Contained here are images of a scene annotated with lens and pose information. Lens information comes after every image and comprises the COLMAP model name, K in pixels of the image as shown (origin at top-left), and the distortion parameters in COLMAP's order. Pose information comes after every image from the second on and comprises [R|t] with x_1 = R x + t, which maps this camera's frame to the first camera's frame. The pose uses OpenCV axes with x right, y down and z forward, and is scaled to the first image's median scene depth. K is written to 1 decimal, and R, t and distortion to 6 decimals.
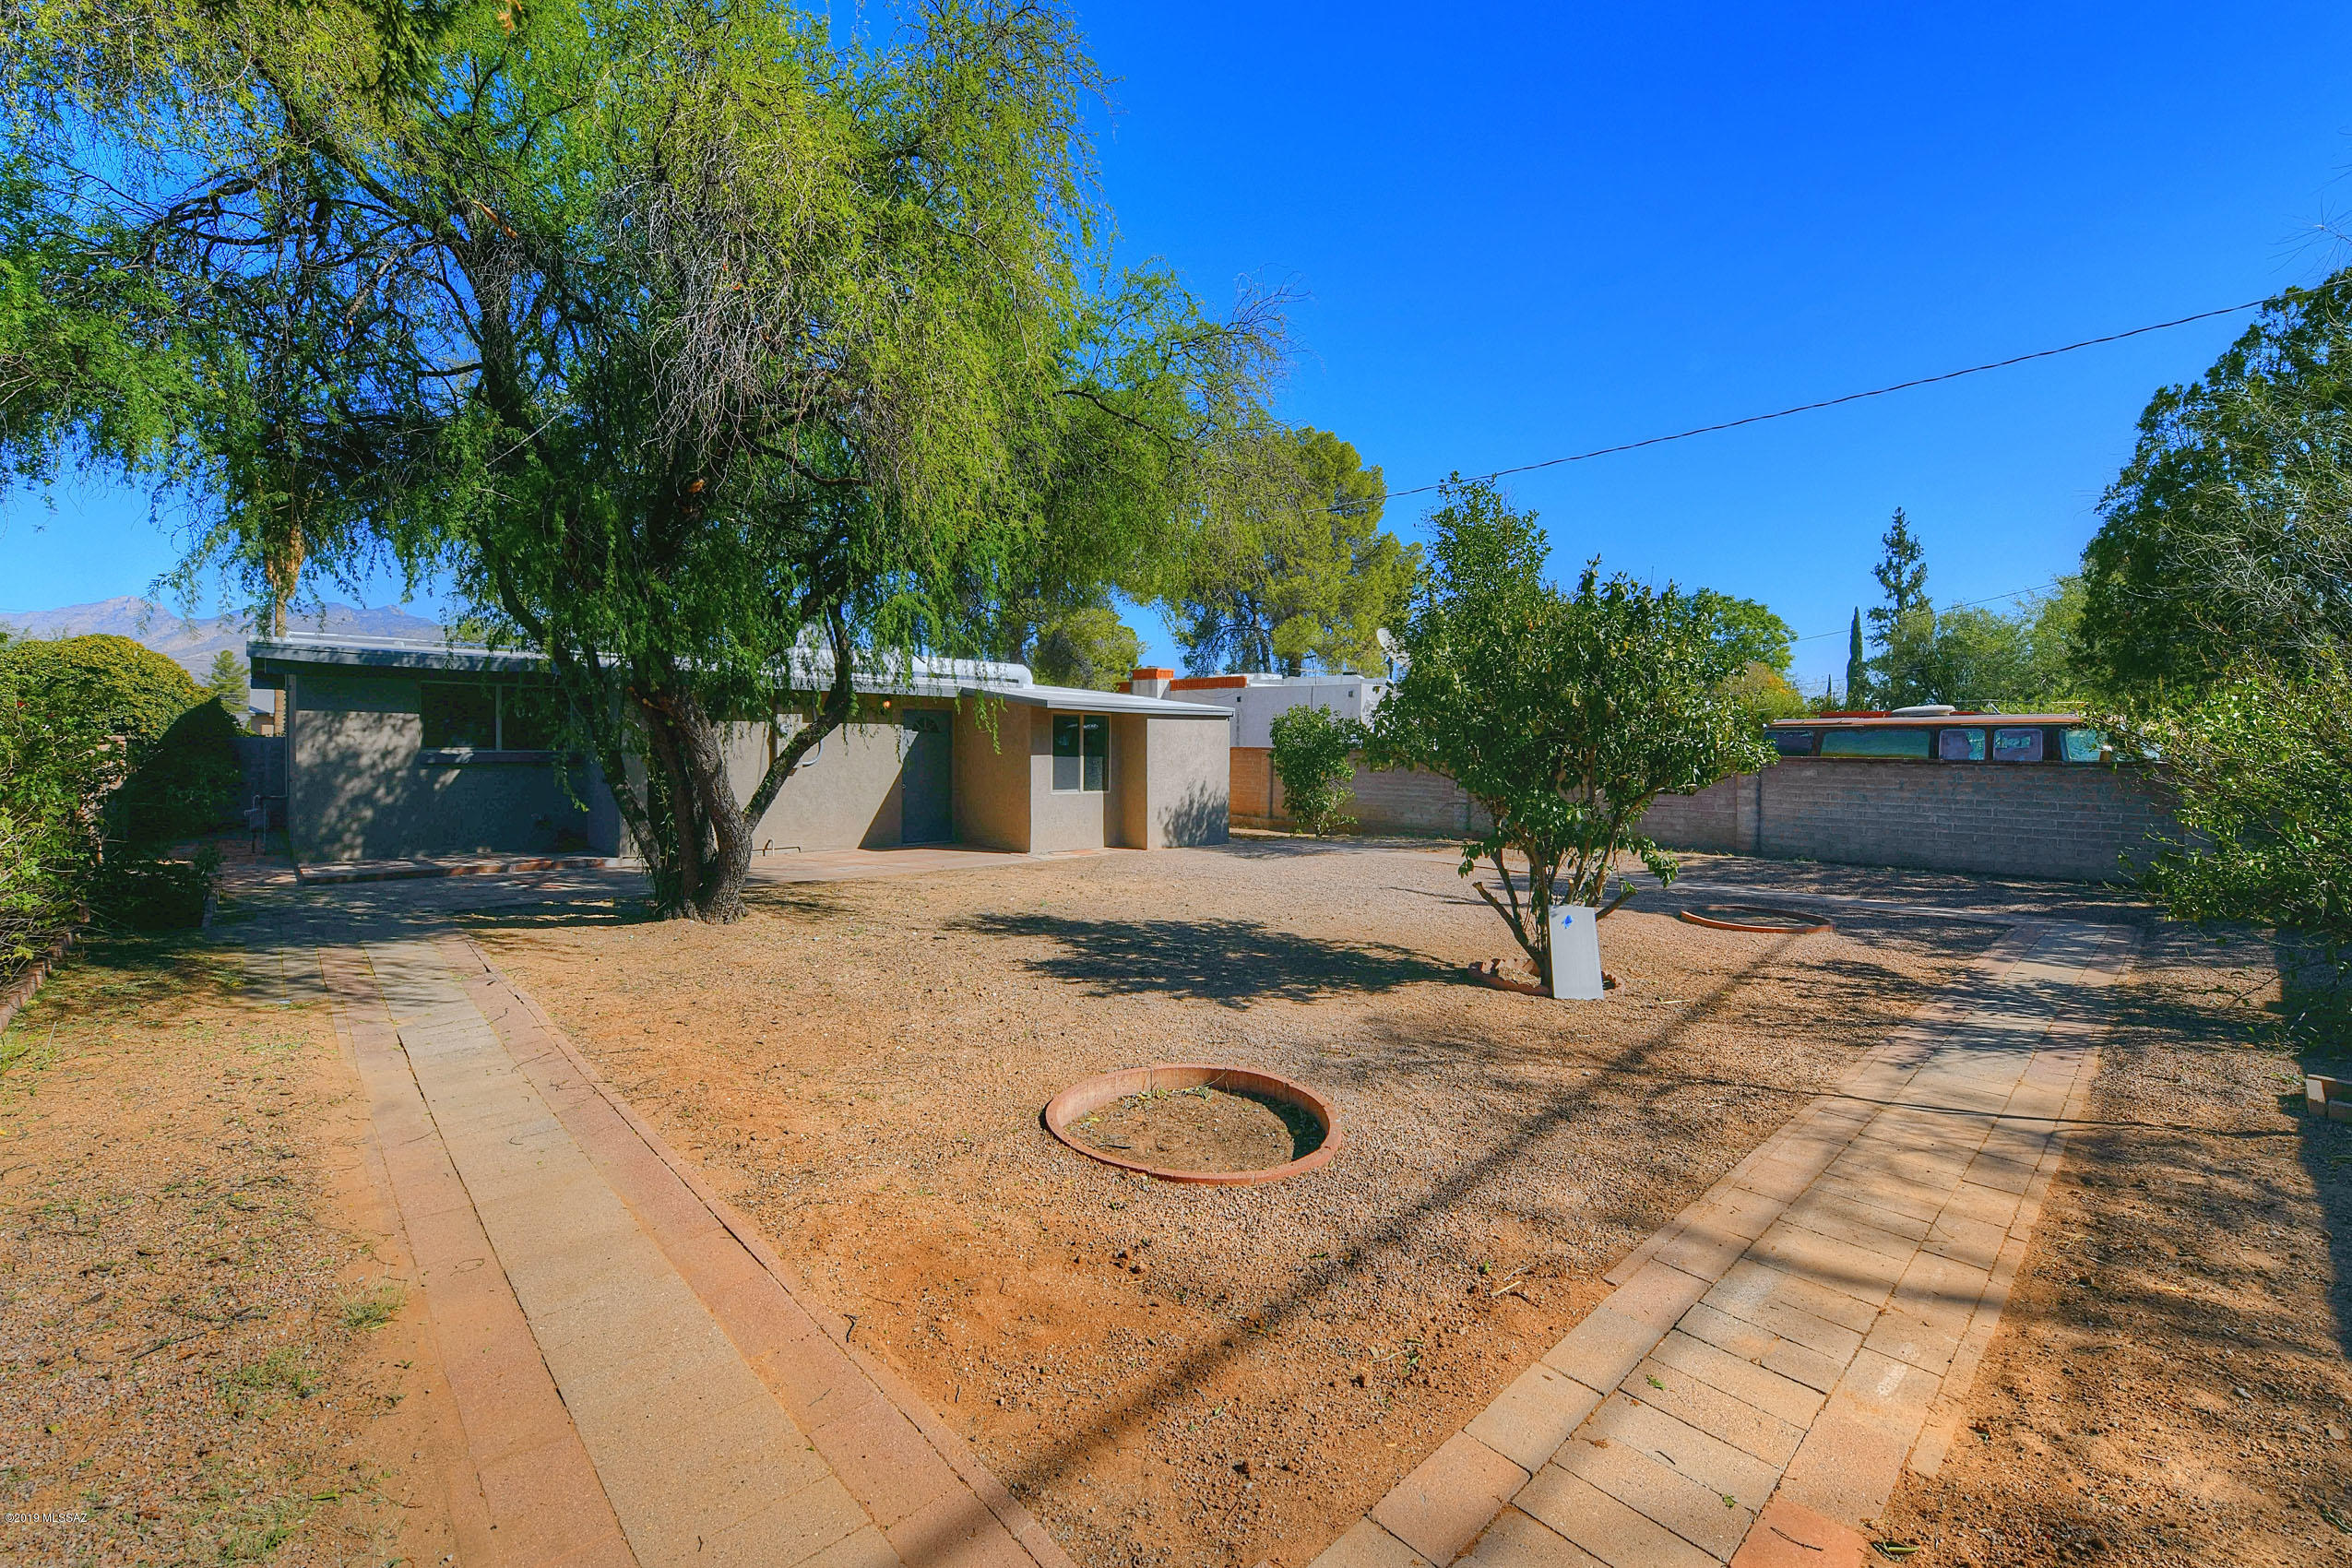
lens RADIAL K [[964.8, 0, 1194.6], [0, 964.8, 727.6], [0, 0, 1]] dist [-0.005349, -0.000338]
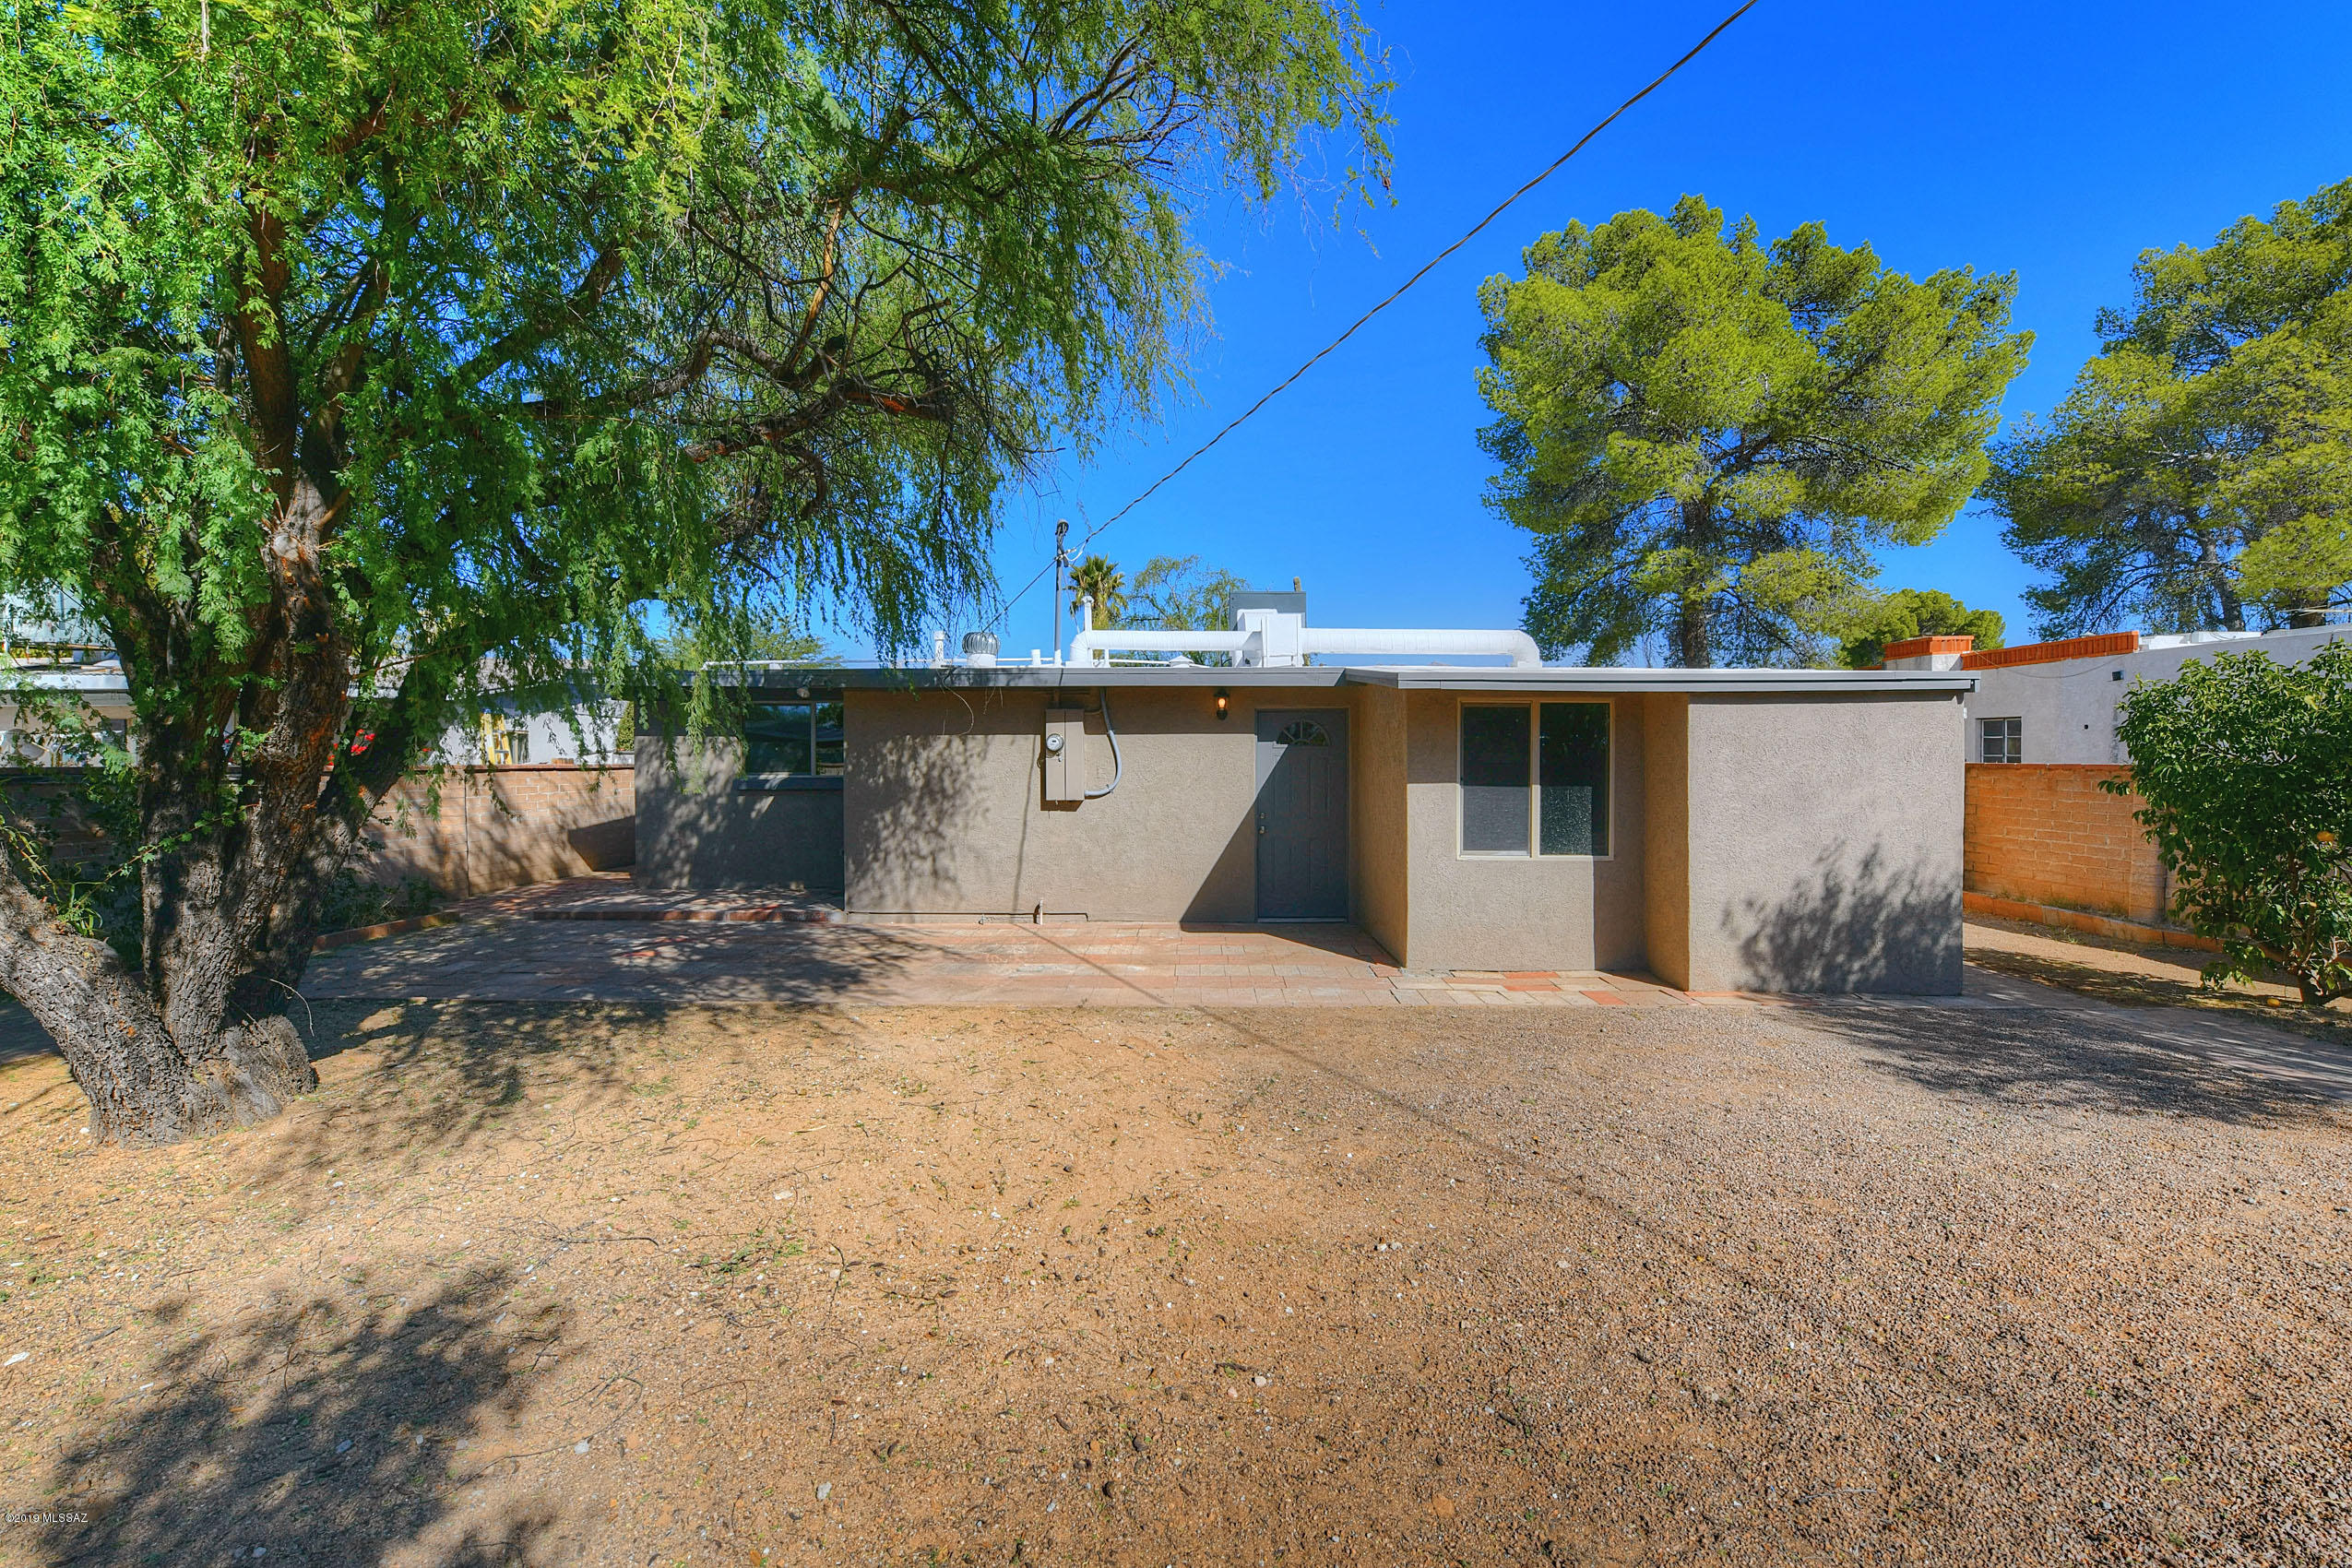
lens RADIAL K [[899.4, 0, 1167.0], [0, 899.4, 769.7], [0, 0, 1]] dist [-0.007191, -0.000109]
pose [[0.682837, -0.004455, -0.730557, 0.107825], [0.021055, 0.999686, 0.013583, 0.012910], [0.730267, -0.024657, 0.682717, 0.626982]]
